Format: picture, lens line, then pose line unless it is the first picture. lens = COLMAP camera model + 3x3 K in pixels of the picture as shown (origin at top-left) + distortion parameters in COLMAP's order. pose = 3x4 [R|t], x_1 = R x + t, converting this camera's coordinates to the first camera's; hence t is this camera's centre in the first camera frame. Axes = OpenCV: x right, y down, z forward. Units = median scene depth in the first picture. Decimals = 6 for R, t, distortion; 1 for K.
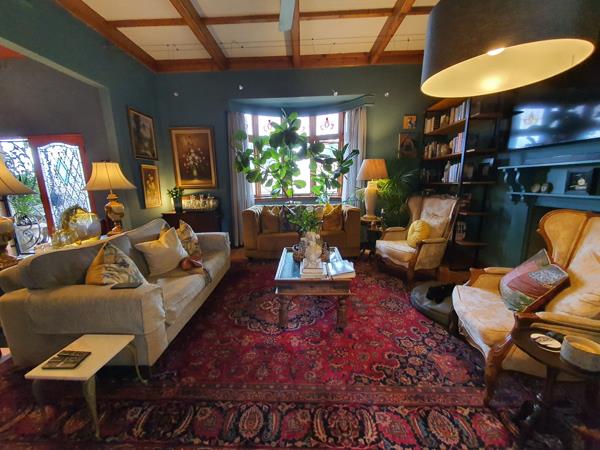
lens RADIAL K [[240.0, 0, 294.0], [0, 240.0, 230.2], [0, 0, 1]] dist [0.004018, -0.000285]
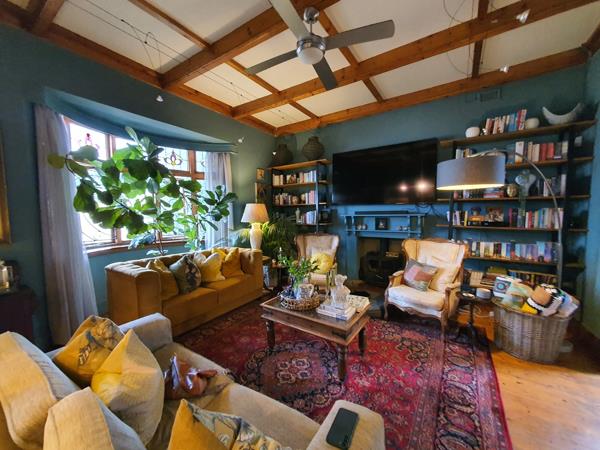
lens RADIAL K [[240.0, 0, 294.0], [0, 240.0, 230.2], [0, 0, 1]] dist [0.004018, -0.000285]
pose [[0.530198, -0.046718, 0.846586, -0.522542], [0.168970, 0.984274, -0.051506, -0.094006], [-0.830867, 0.170356, 0.529754, 0.305472]]
